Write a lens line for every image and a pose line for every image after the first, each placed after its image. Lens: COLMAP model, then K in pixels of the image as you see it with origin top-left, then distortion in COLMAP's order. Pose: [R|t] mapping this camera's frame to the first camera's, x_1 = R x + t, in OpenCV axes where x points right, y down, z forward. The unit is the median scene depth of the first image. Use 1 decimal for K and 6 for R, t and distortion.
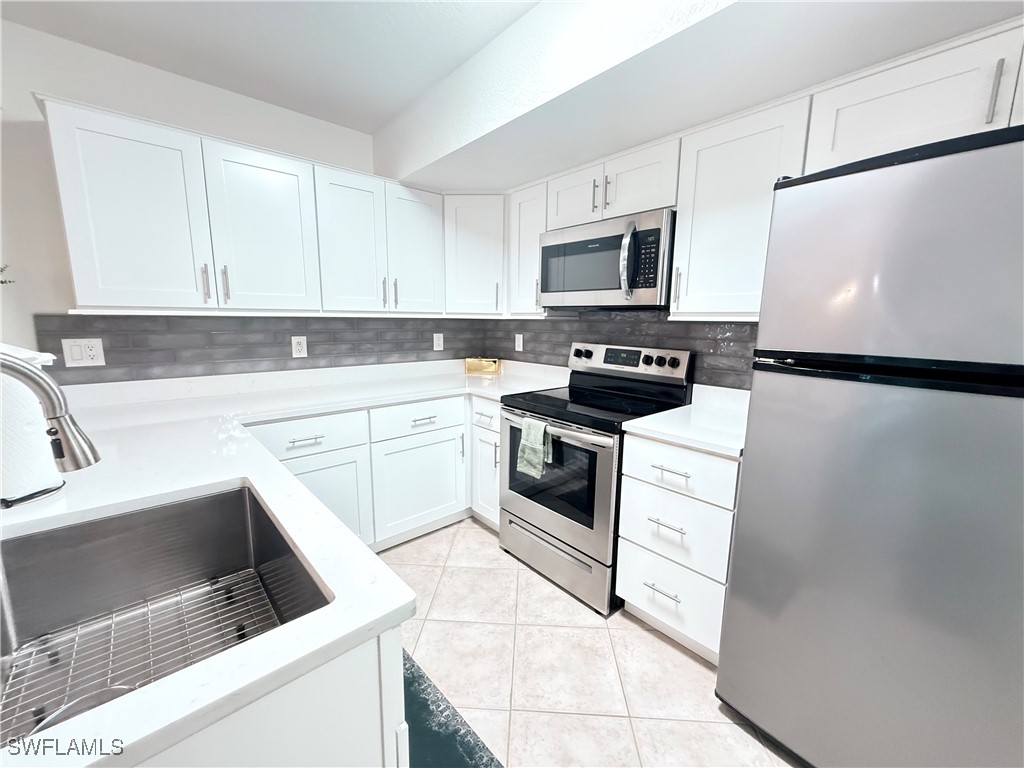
lens RADIAL K [[405.9, 0, 512.0], [0, 405.9, 384.0], [0, 0, 1]] dist [-0.001021, -0.000155]
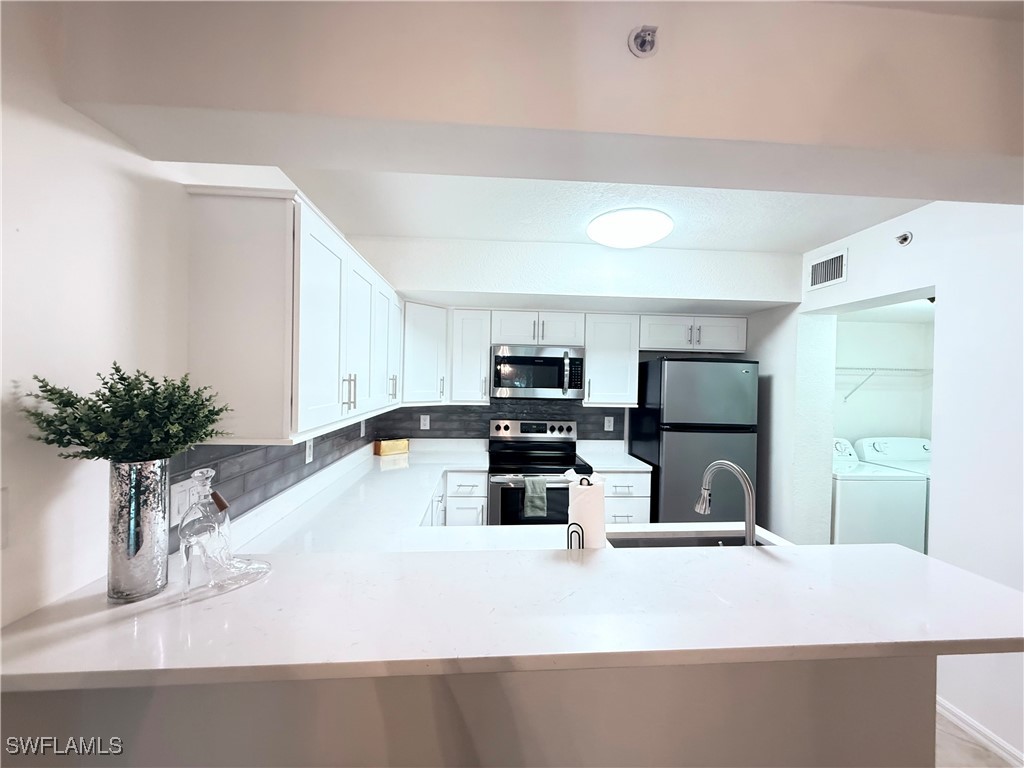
lens RADIAL K [[405.9, 0, 512.0], [0, 405.9, 384.0], [0, 0, 1]] dist [-0.001021, -0.000155]
pose [[0.608337, -0.008787, 0.793630, -1.003976], [0.114109, 0.990518, -0.076500, -0.124477], [-0.785433, 0.137098, 0.603572, 0.117303]]
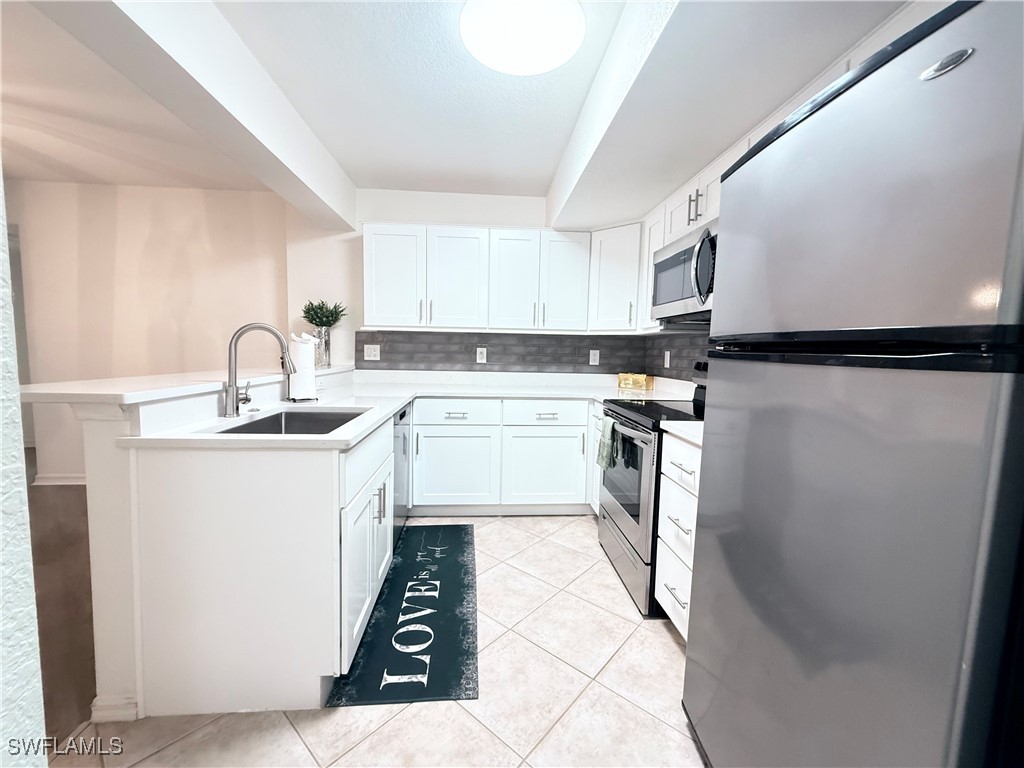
lens RADIAL K [[405.9, 0, 512.0], [0, 405.9, 384.0], [0, 0, 1]] dist [-0.001021, -0.000155]
pose [[0.795598, 0.055188, -0.603306, 0.434570], [-0.107028, 0.992982, -0.050308, 0.069517], [0.596296, 0.104596, 0.795921, -0.044086]]
